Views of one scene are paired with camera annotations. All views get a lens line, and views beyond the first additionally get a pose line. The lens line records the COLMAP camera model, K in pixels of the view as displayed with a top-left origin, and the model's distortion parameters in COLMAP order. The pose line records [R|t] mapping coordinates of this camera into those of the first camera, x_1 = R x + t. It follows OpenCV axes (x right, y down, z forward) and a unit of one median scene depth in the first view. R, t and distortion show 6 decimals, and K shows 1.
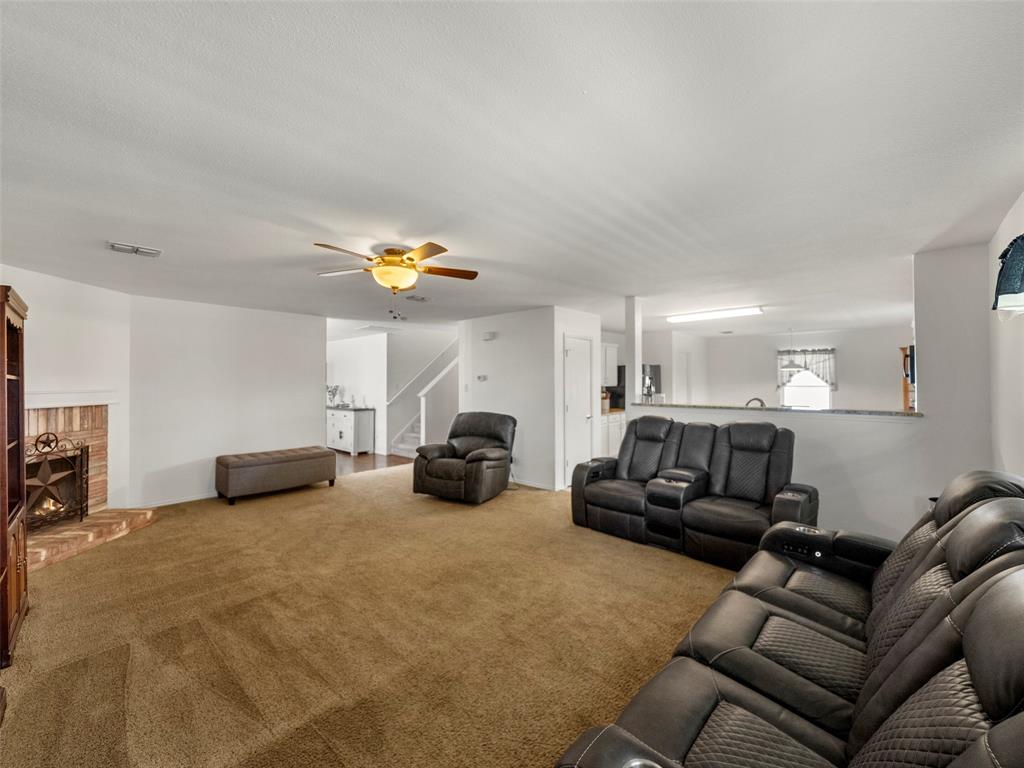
lens RADIAL K [[416.2, 0, 506.8], [0, 416.2, 378.4], [0, 0, 1]] dist [-0.003373, 0.000199]
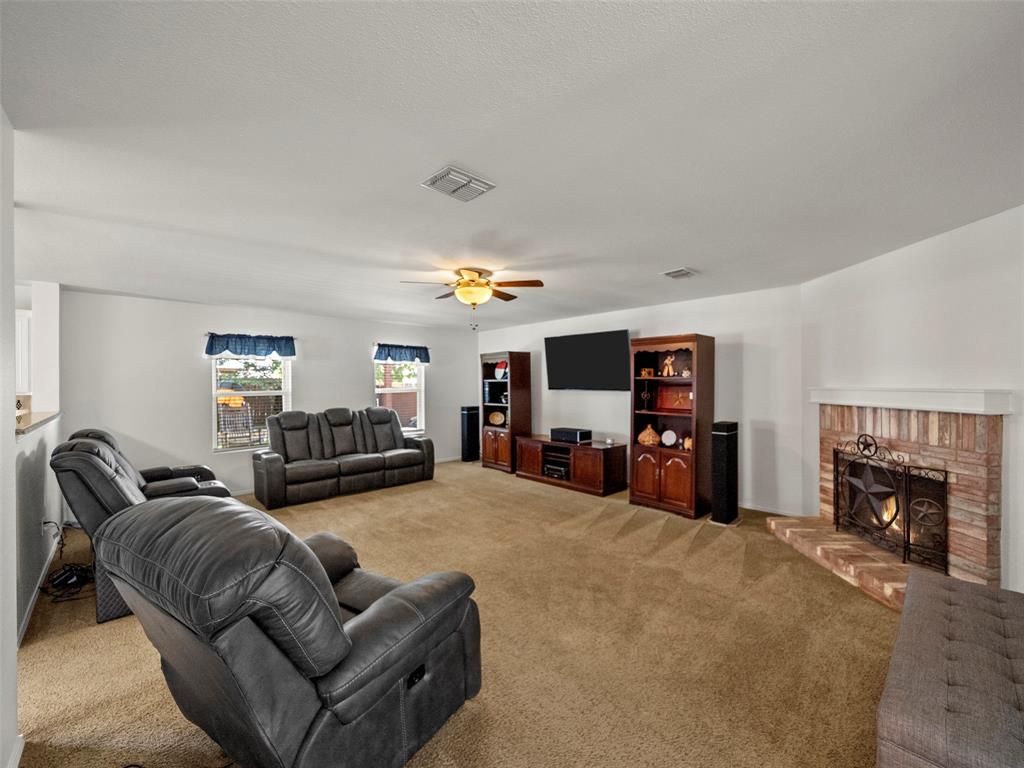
lens RADIAL K [[416.2, 0, 528.4], [0, 416.2, 387.2], [0, 0, 1]] dist [-0.003373, 0.000199]
pose [[-0.999524, 0.008835, 0.029561, -0.177598], [0.008890, 0.999959, 0.001717, 0.009362], [-0.029544, 0.001979, -0.999562, 0.848703]]
